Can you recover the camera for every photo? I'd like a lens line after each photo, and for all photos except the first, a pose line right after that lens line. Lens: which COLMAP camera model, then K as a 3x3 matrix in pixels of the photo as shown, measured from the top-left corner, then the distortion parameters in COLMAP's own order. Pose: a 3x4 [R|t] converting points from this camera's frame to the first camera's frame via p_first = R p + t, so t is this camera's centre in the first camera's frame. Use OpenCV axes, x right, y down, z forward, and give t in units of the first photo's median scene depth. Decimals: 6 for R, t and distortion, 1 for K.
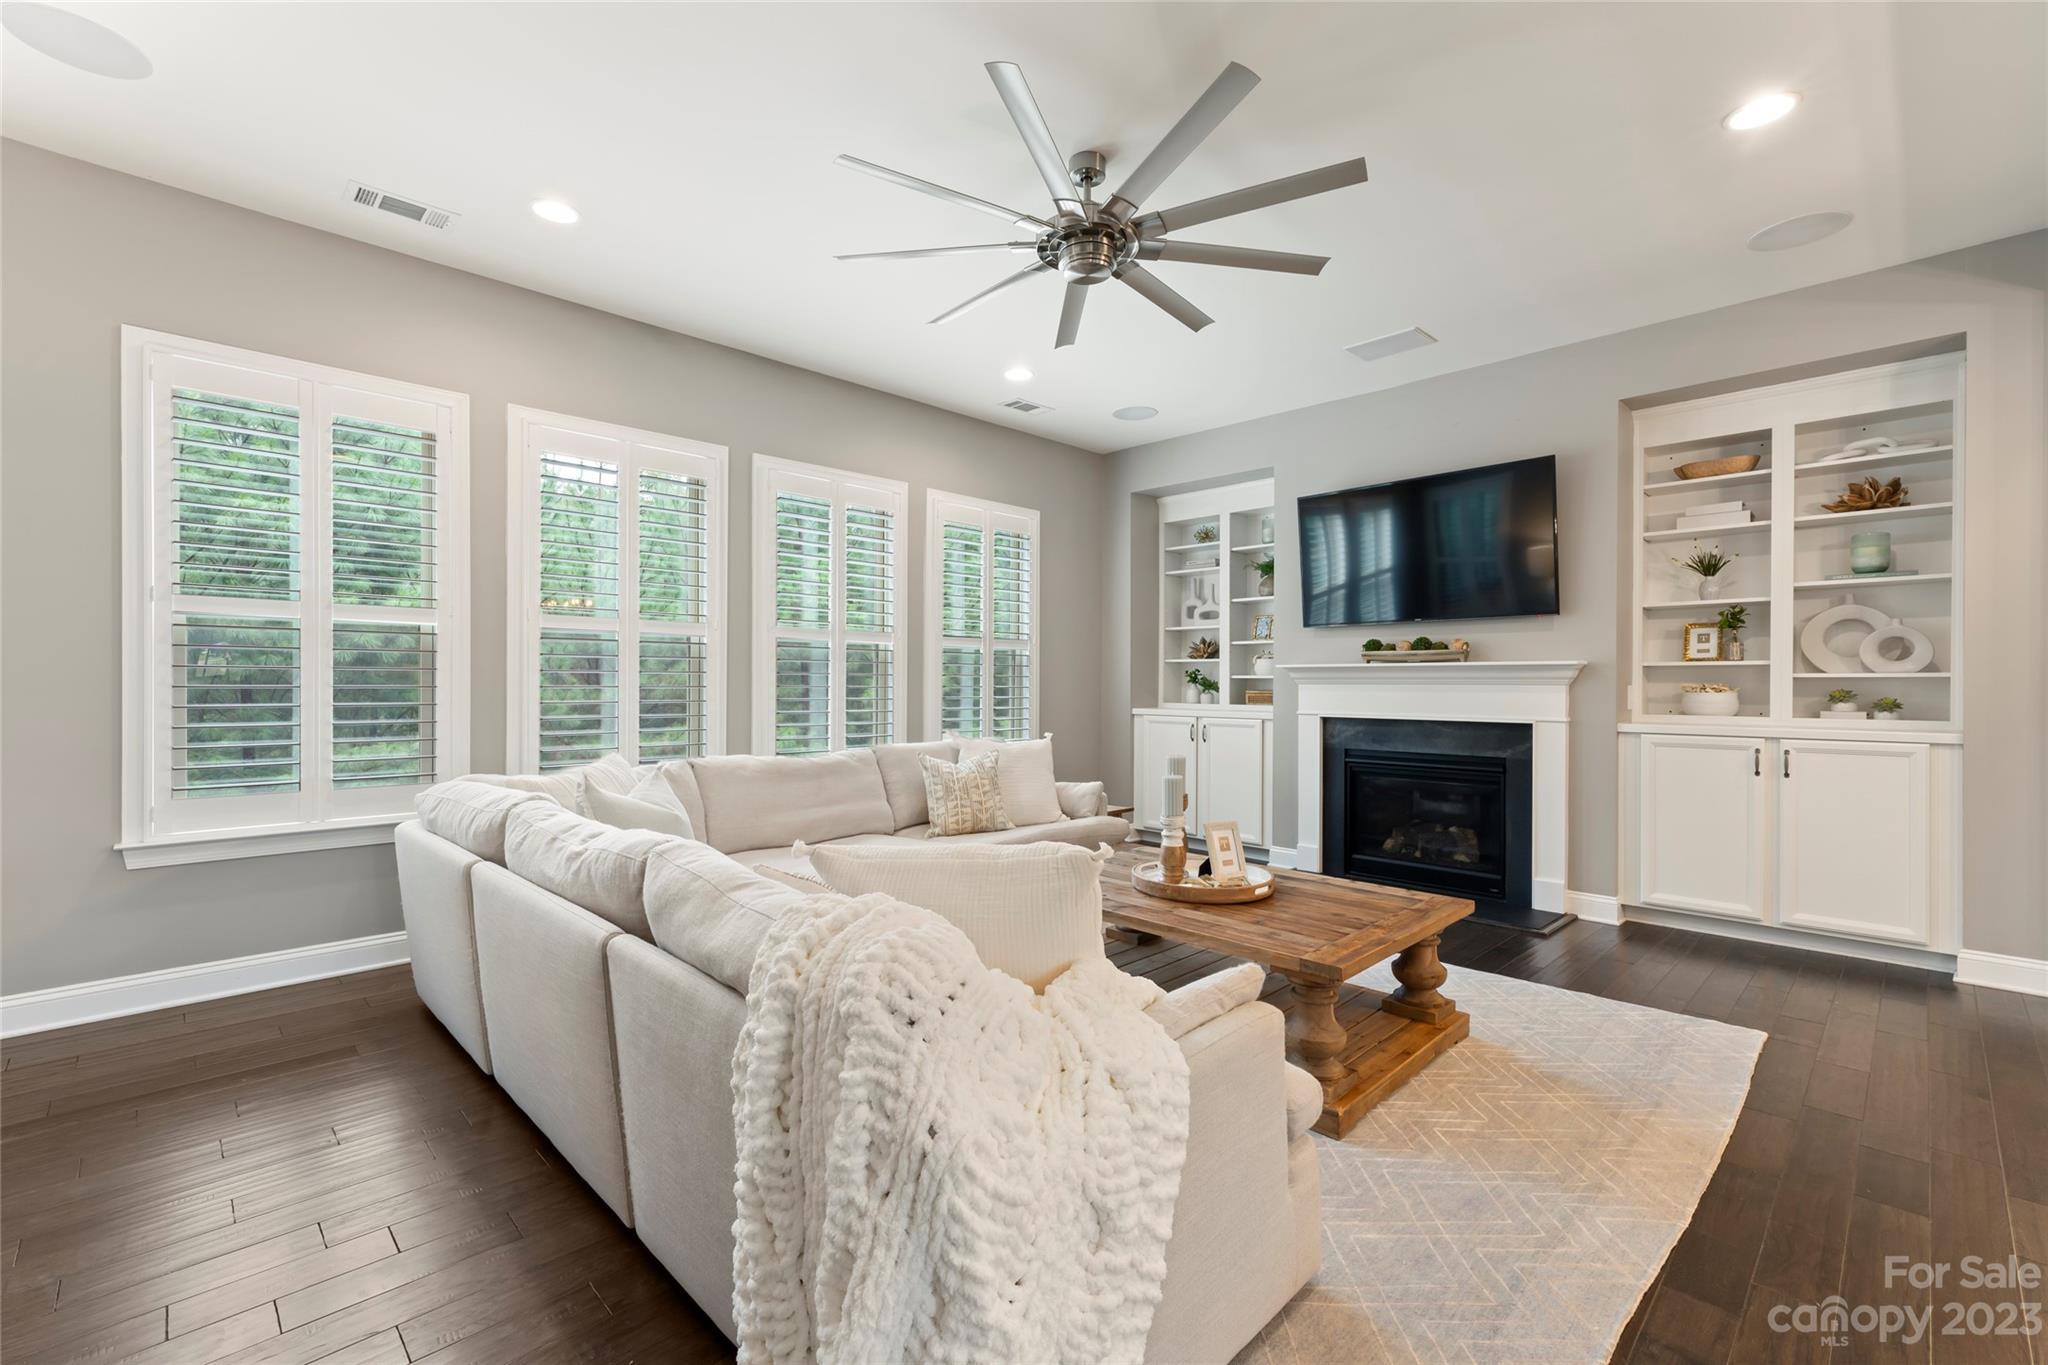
lens RADIAL K [[893.8, 0, 1042.9], [0, 893.8, 679.9], [0, 0, 1]] dist [0.011374, 0.000312]
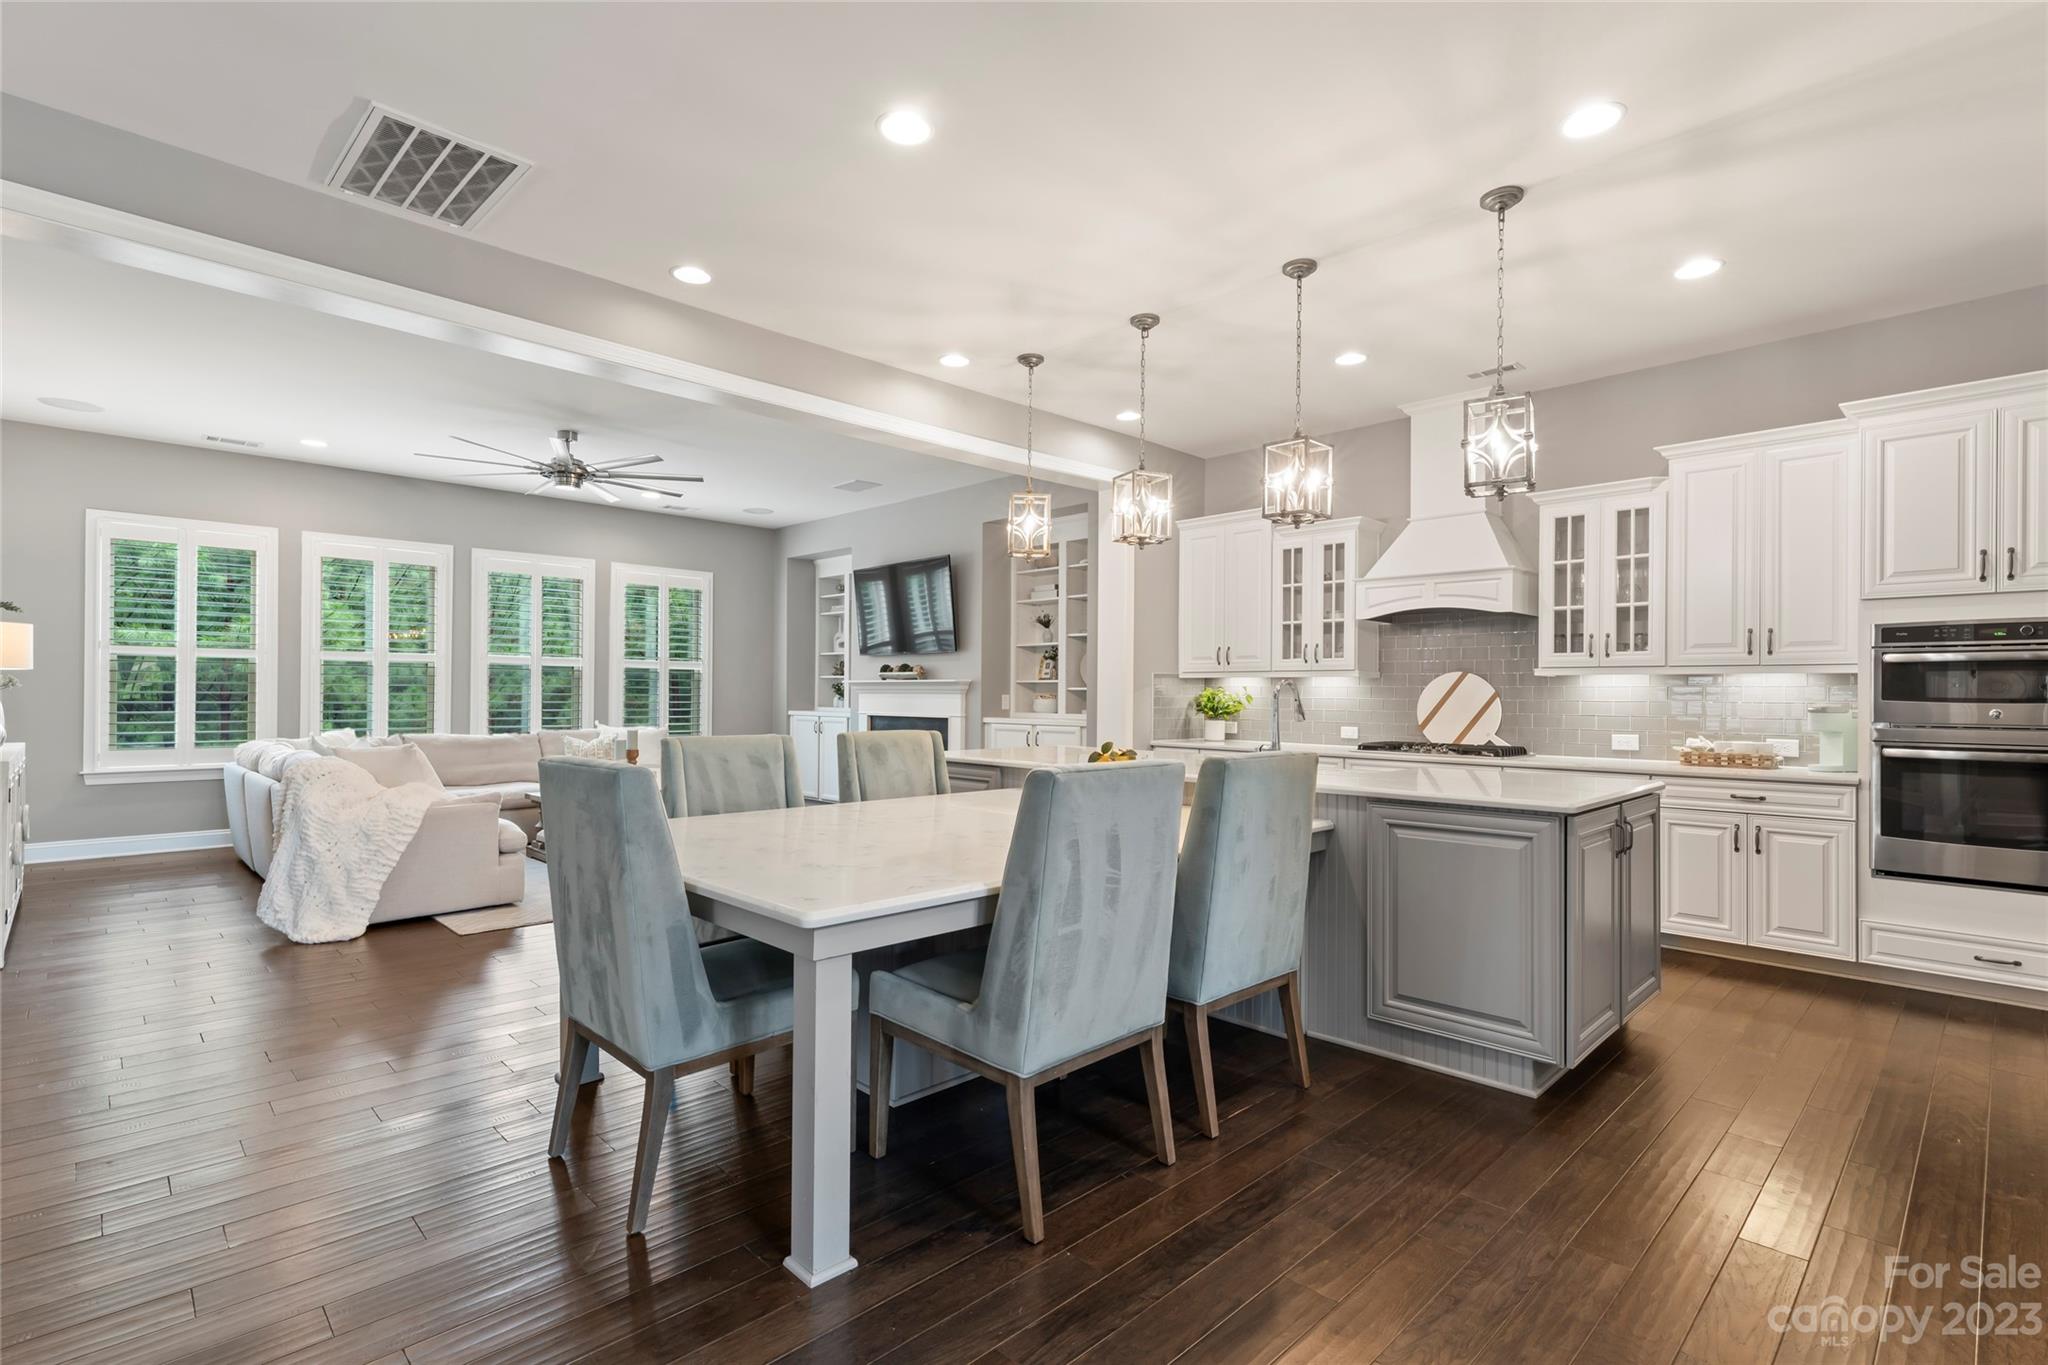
lens RADIAL K [[942.5, 0, 1013.5], [0, 942.5, 680.6], [0, 0, 1]] dist [0.012216, 0.000198]
pose [[0.999998, 0.001376, -0.001054, 0.683462], [-0.001388, 0.999940, -0.010823, -0.000280], [0.001039, 0.010824, 0.999941, -0.728003]]
